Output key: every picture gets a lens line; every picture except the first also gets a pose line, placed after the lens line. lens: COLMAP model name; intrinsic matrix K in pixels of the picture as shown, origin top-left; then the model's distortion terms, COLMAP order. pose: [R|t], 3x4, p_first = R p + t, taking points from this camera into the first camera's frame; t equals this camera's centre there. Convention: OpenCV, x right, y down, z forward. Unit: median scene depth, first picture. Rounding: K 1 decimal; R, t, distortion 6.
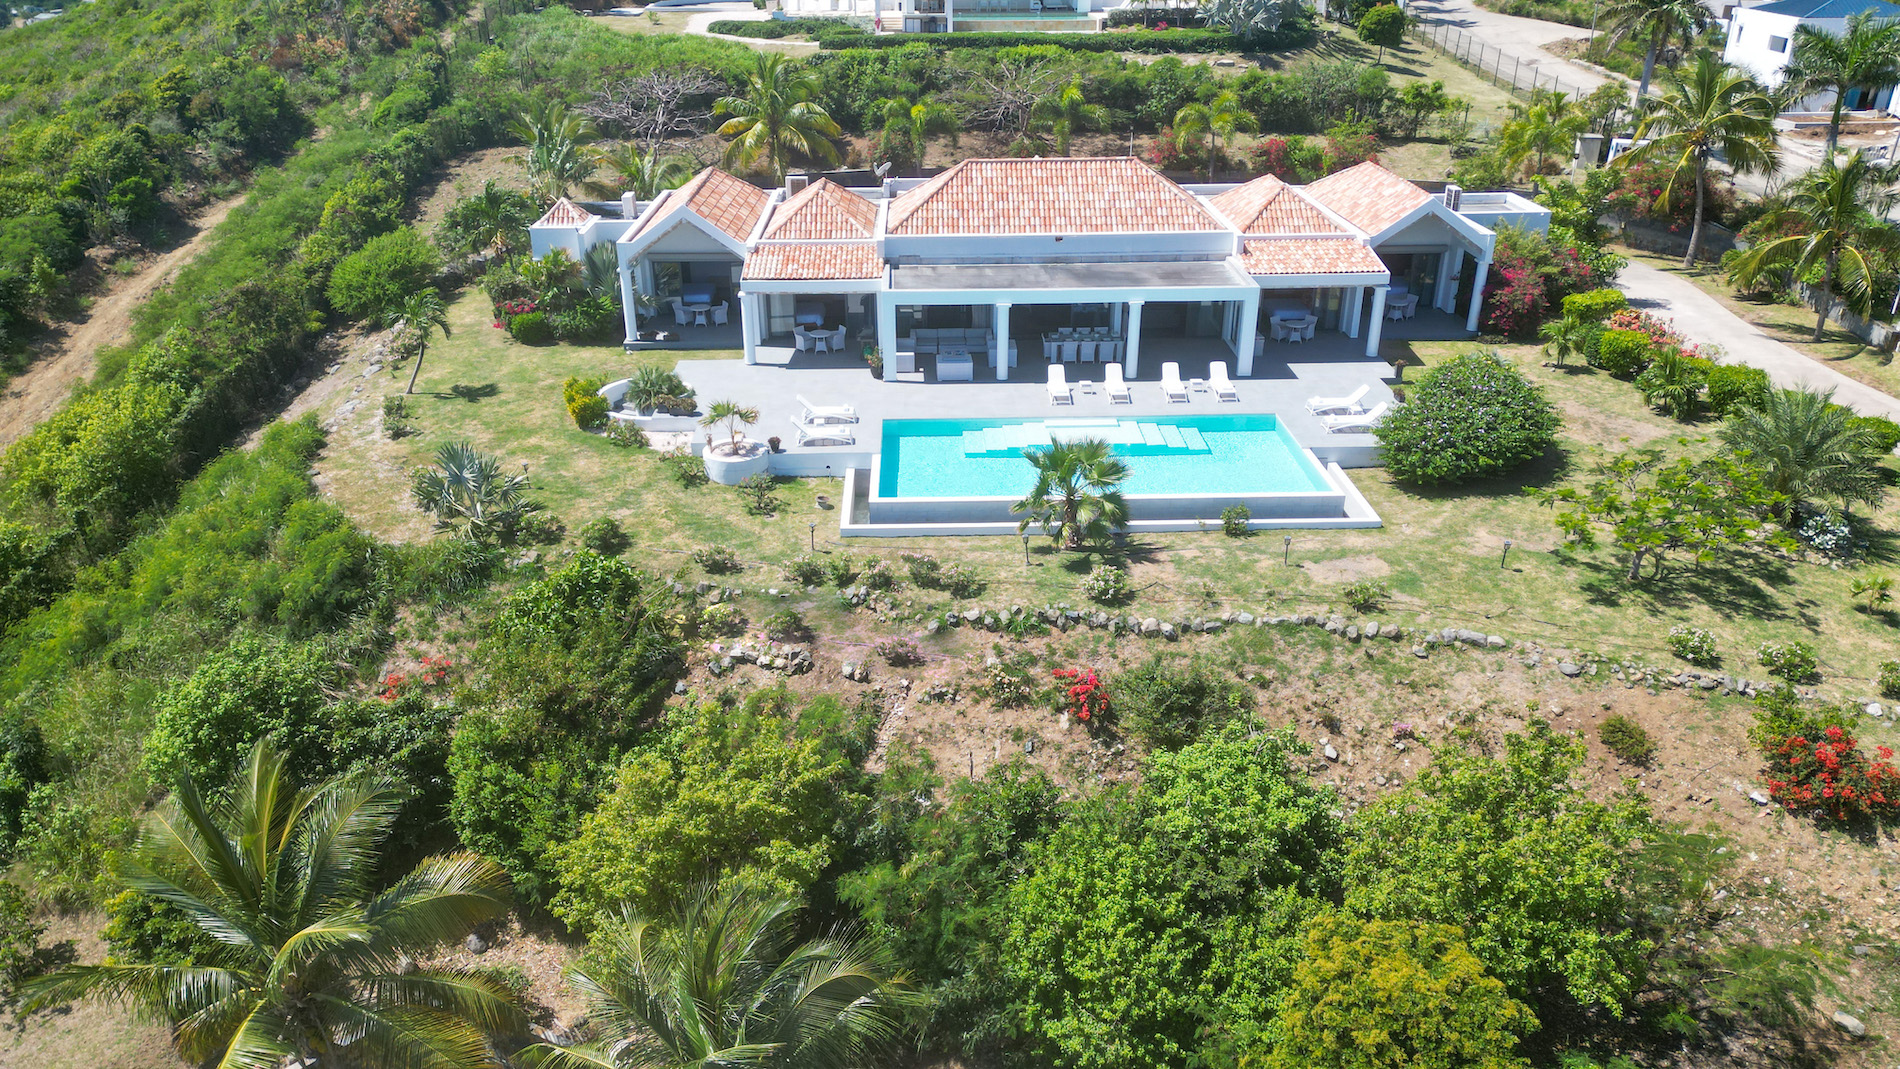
lens RADIAL K [[1319.0, 0, 939.7], [0, 1319.0, 530.6], [0, 0, 1]] dist [0.091811, -0.132516]
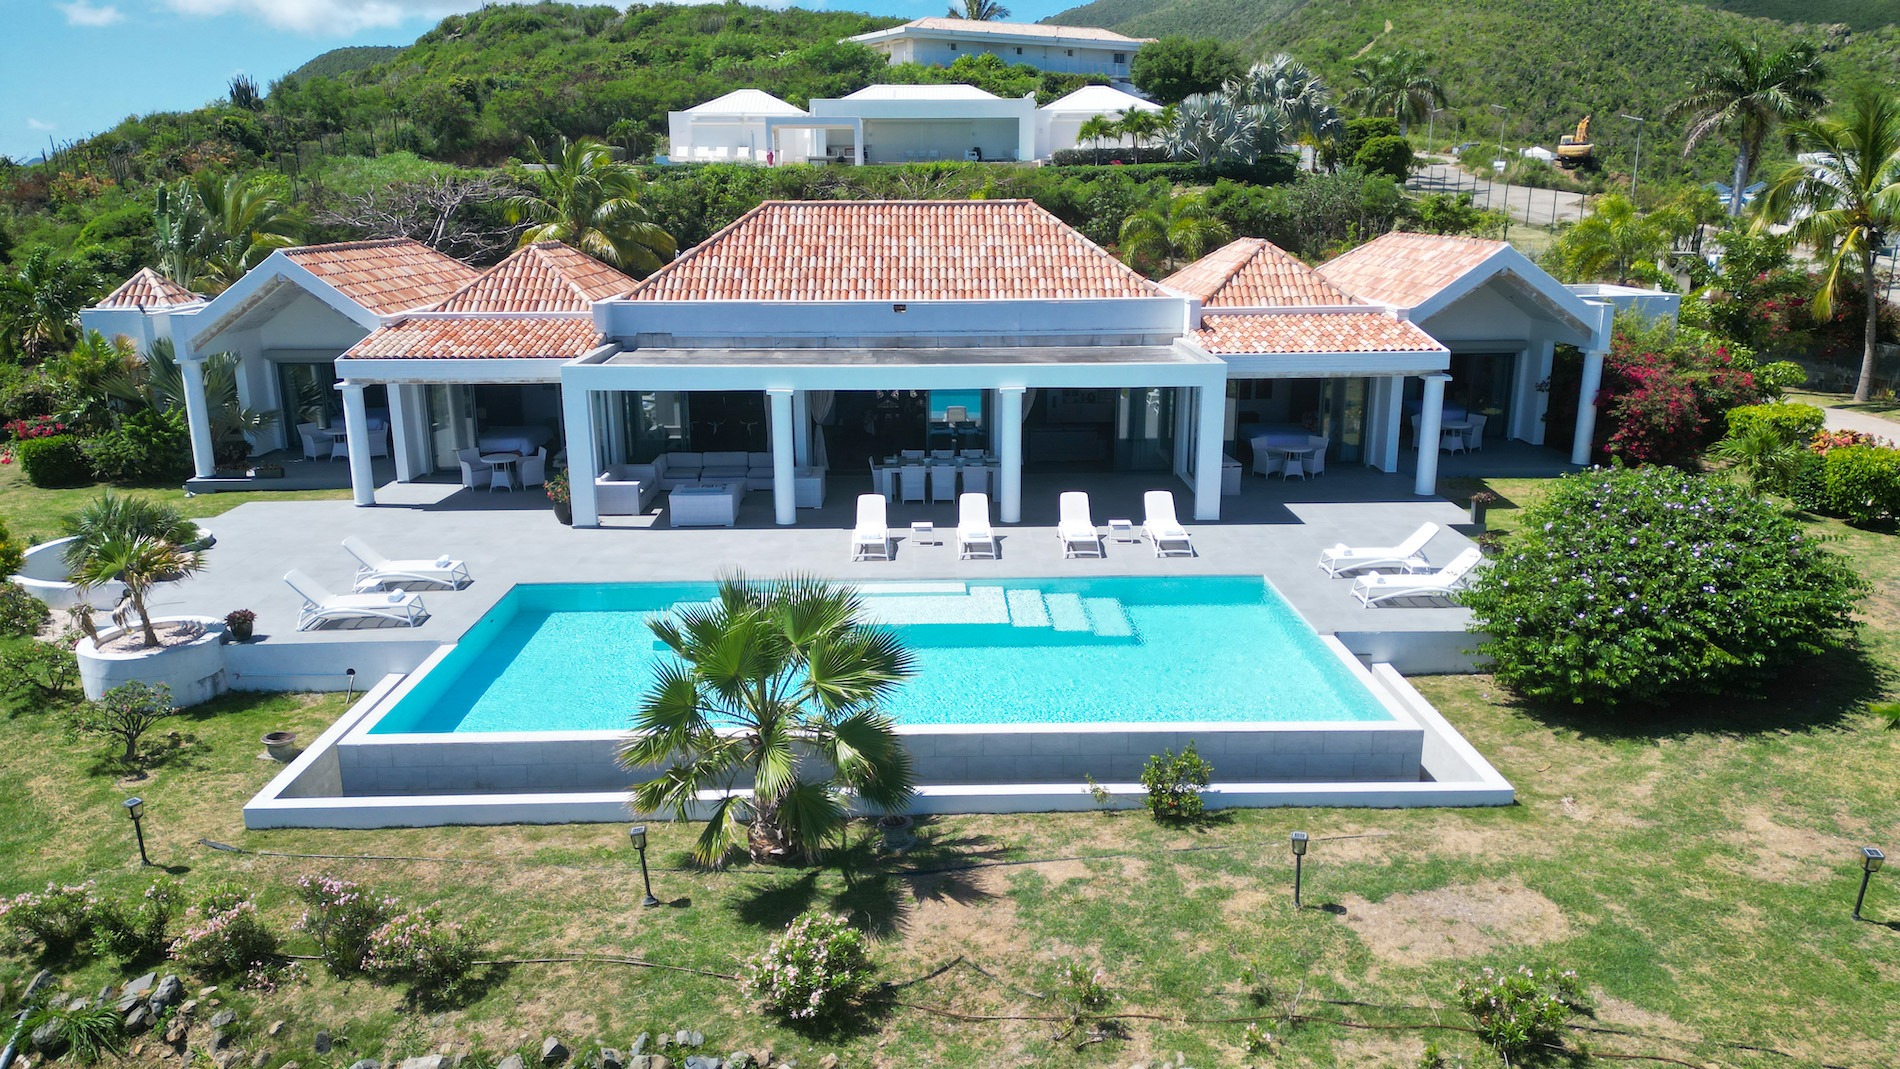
lens RADIAL K [[1318.3, 0, 944.6], [0, 1318.3, 528.7], [0, 0, 1]] dist [0.083920, -0.087399]
pose [[1.000000, -0.000182, -0.000645, 0.154551], [0.000061, 0.983125, -0.182934, -0.011589], [0.000667, 0.182934, 0.983125, 0.583943]]
